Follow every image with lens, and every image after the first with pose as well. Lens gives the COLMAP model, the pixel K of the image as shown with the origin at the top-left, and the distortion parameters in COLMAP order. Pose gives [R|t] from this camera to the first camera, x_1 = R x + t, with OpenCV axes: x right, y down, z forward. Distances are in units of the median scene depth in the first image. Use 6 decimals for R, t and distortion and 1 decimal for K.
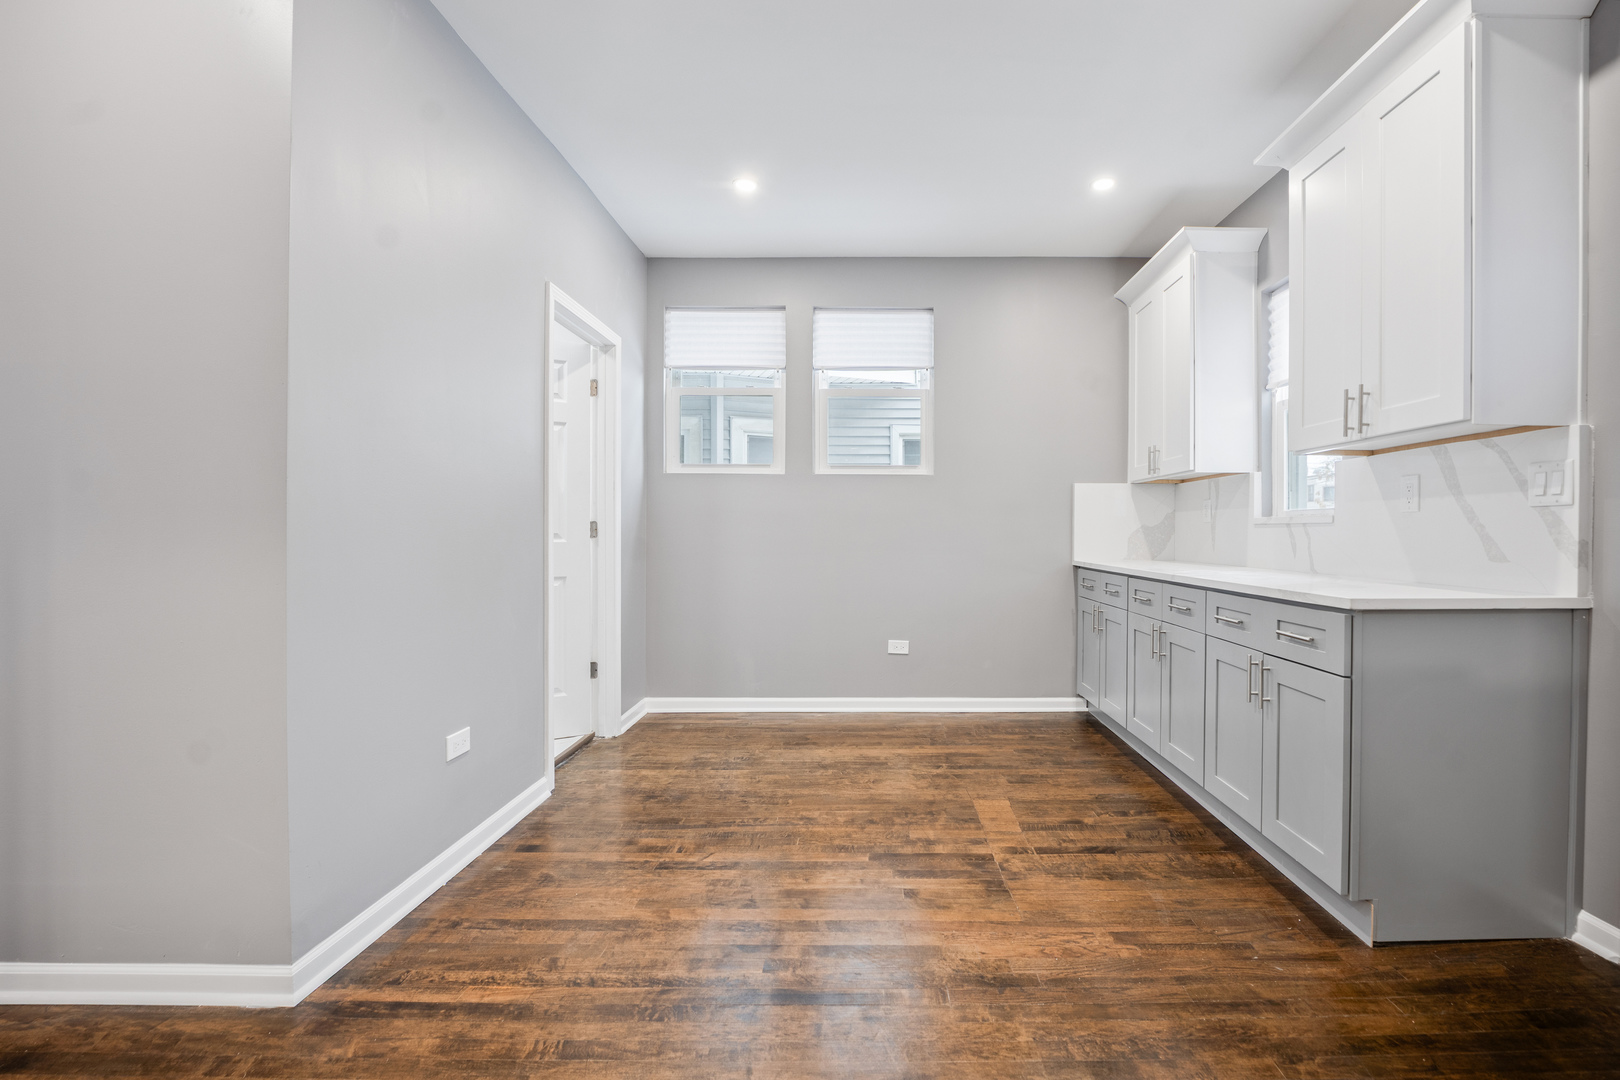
lens RADIAL K [[680.1, 0, 867.9], [0, 680.1, 535.6], [0, 0, 1]] dist [-0.002392, -0.000220]
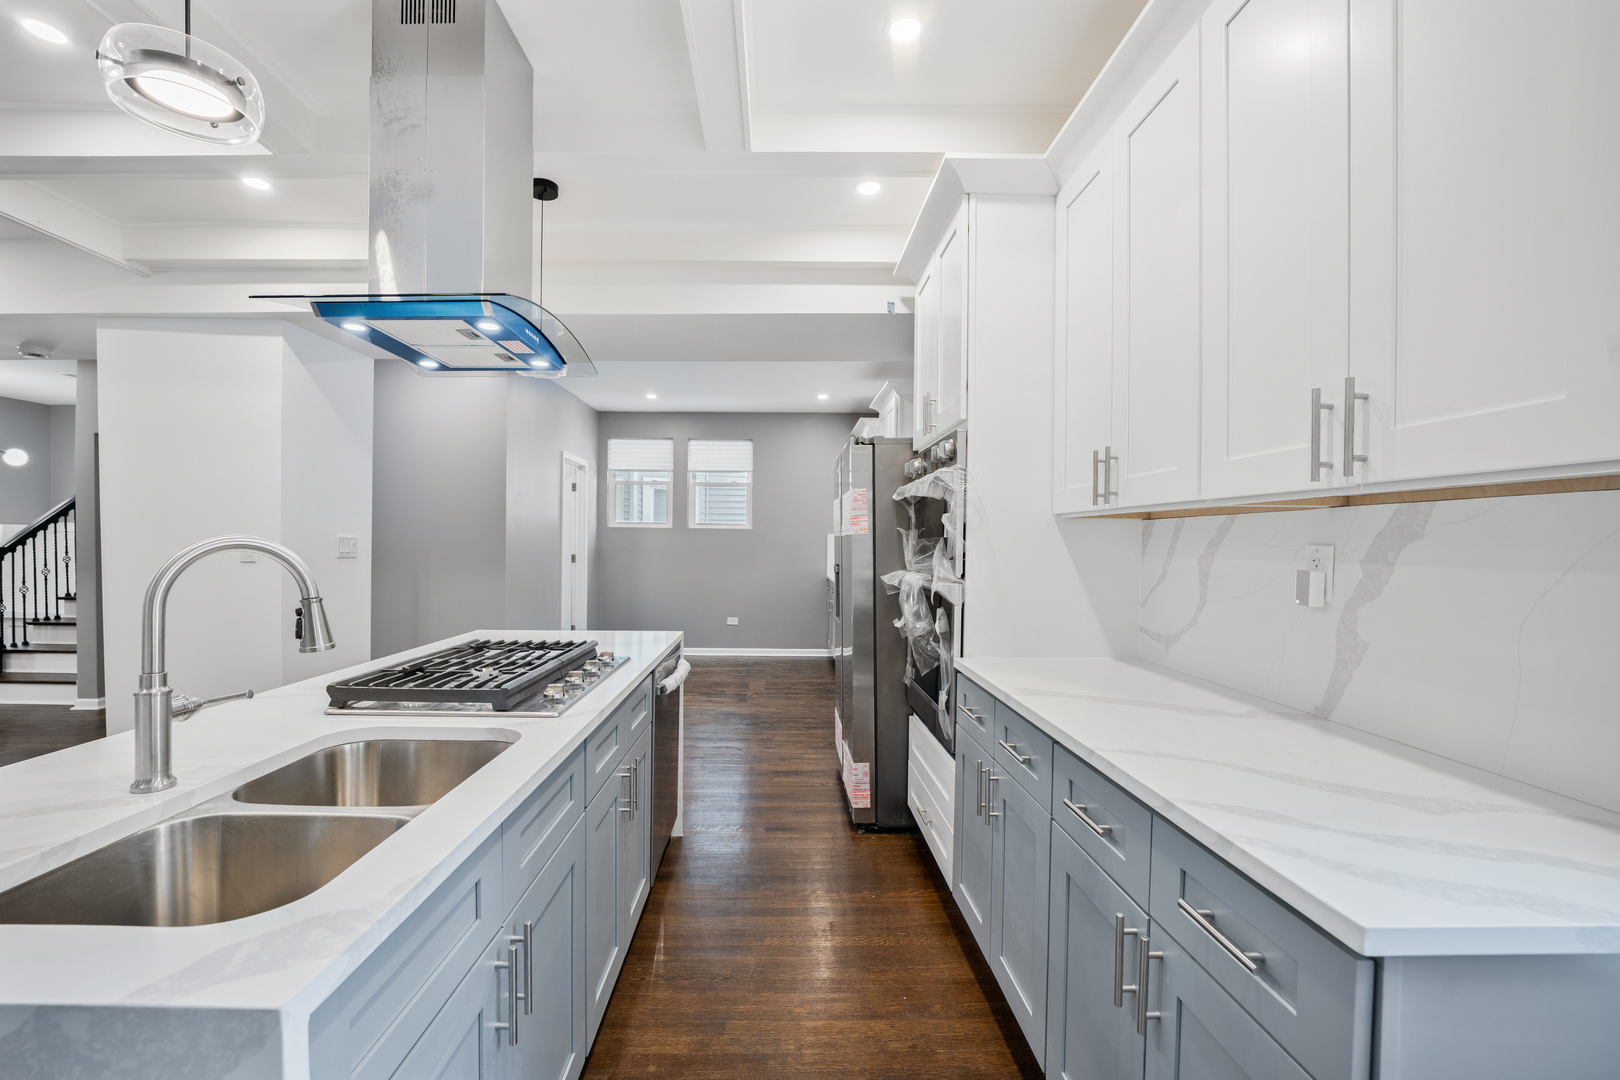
lens RADIAL K [[664.0, 0, 783.3], [0, 664.0, 550.9], [0, 0, 1]] dist [-0.022556, -0.000086]
pose [[0.999811, 0.007227, 0.018058, 0.297658], [-0.007443, 0.999901, 0.011966, -0.105110], [-0.017970, -0.012098, 0.999765, -1.637668]]
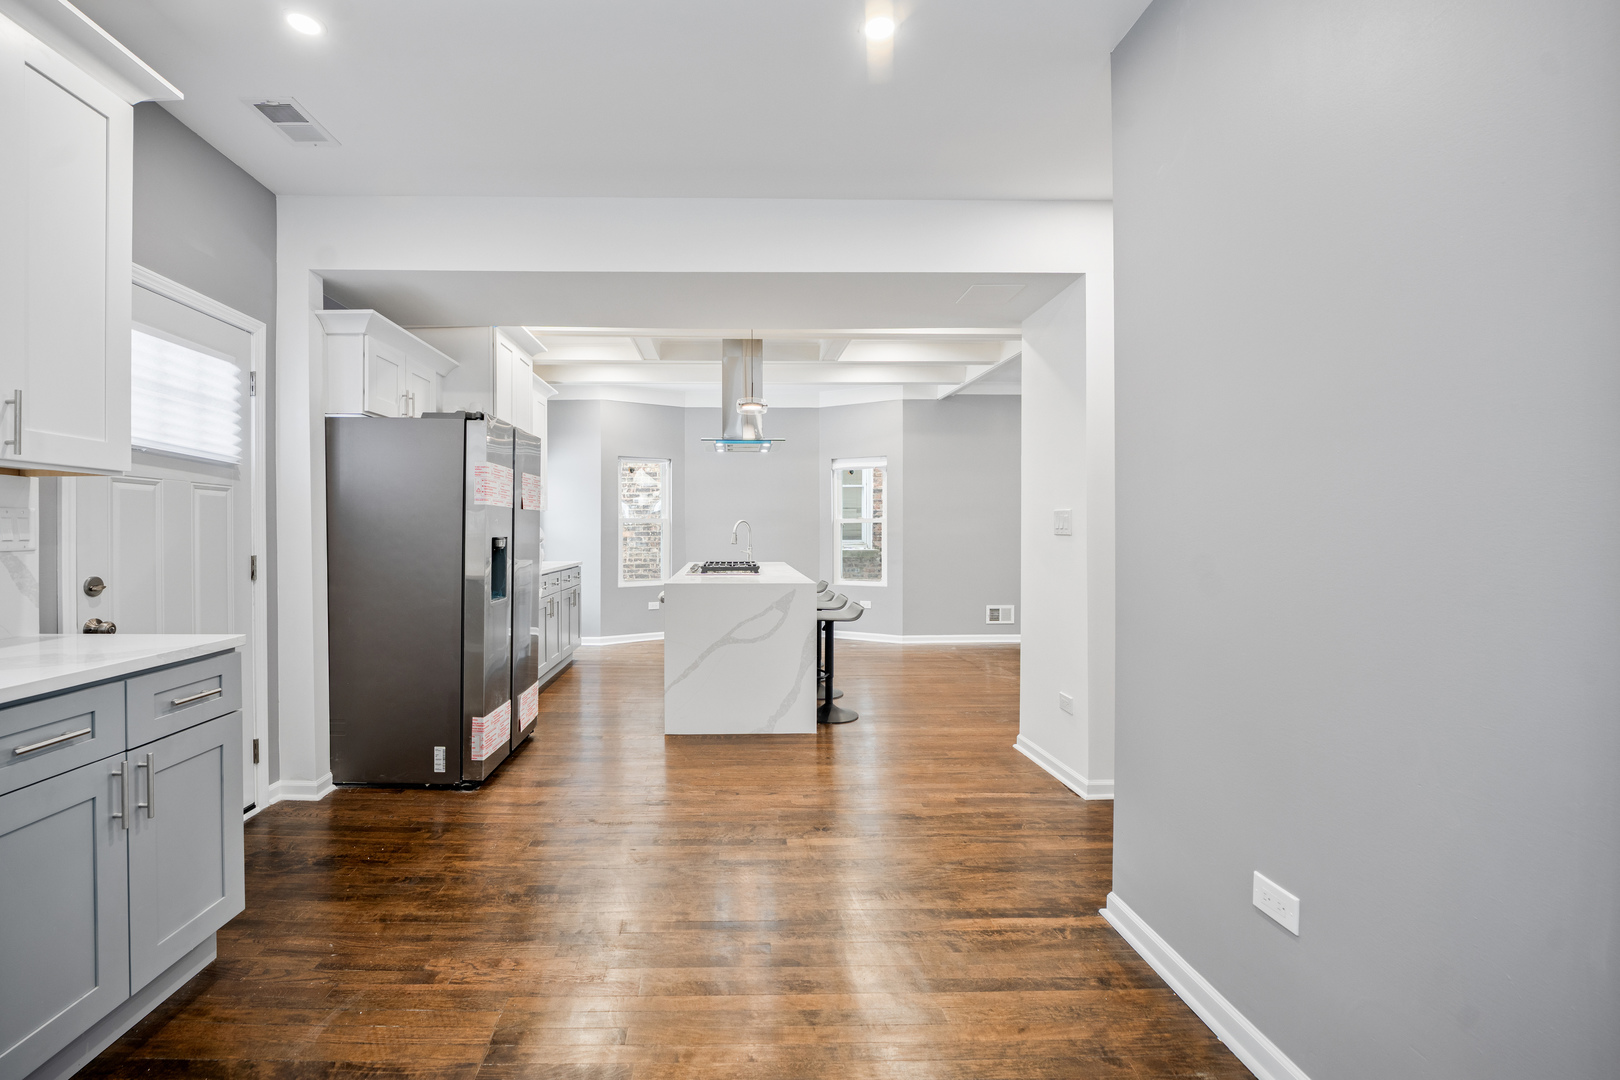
lens RADIAL K [[702.6, 0, 731.8], [0, 702.6, 533.9], [0, 0, 1]] dist [0.000394, 0.000039]
pose [[-0.999986, 0.001082, -0.005143, -0.067339], [0.001039, 0.999964, 0.008416, -0.068560], [0.005151, 0.008411, -0.999951, 1.822757]]
